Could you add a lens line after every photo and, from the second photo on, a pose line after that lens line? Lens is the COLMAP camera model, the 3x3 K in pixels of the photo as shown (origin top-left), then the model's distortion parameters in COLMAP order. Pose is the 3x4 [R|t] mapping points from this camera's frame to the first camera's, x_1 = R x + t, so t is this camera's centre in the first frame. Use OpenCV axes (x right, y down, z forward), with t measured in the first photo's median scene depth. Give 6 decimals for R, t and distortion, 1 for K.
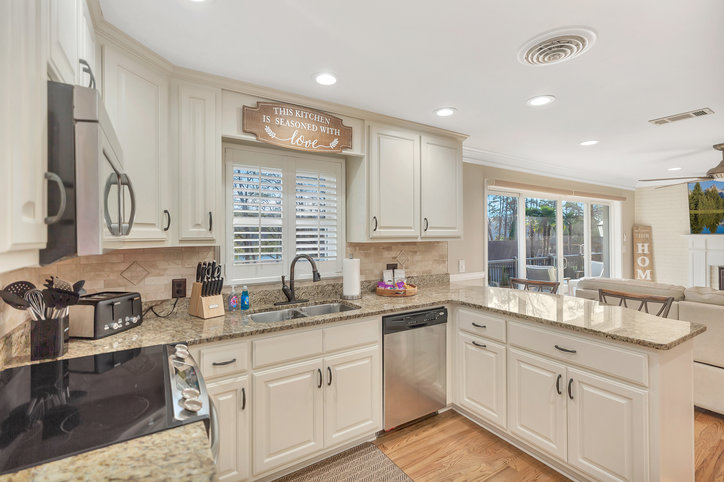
lens RADIAL K [[335.3, 0, 364.9], [0, 335.3, 237.2], [0, 0, 1]] dist [0.003104, -0.000640]
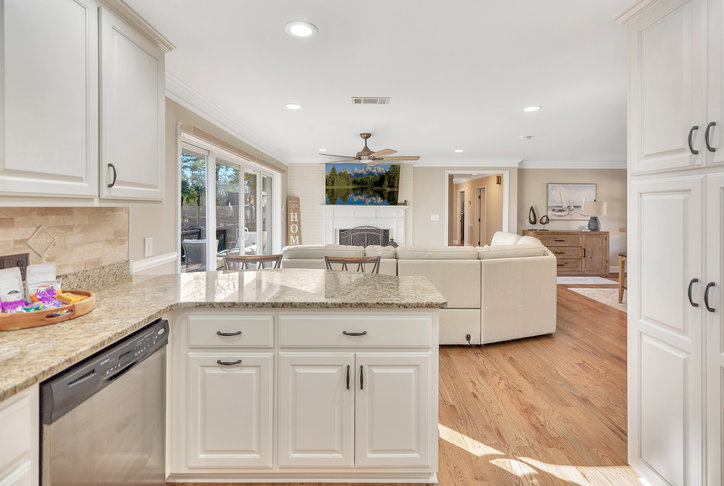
lens RADIAL K [[335.3, 0, 340.4], [0, 335.3, 213.1], [0, 0, 1]] dist [0.003104, -0.000640]
pose [[0.523453, -0.004559, 0.852042, -0.084710], [0.000633, 0.999987, 0.004961, 0.019835], [-0.852054, -0.002058, 0.523449, 0.381496]]
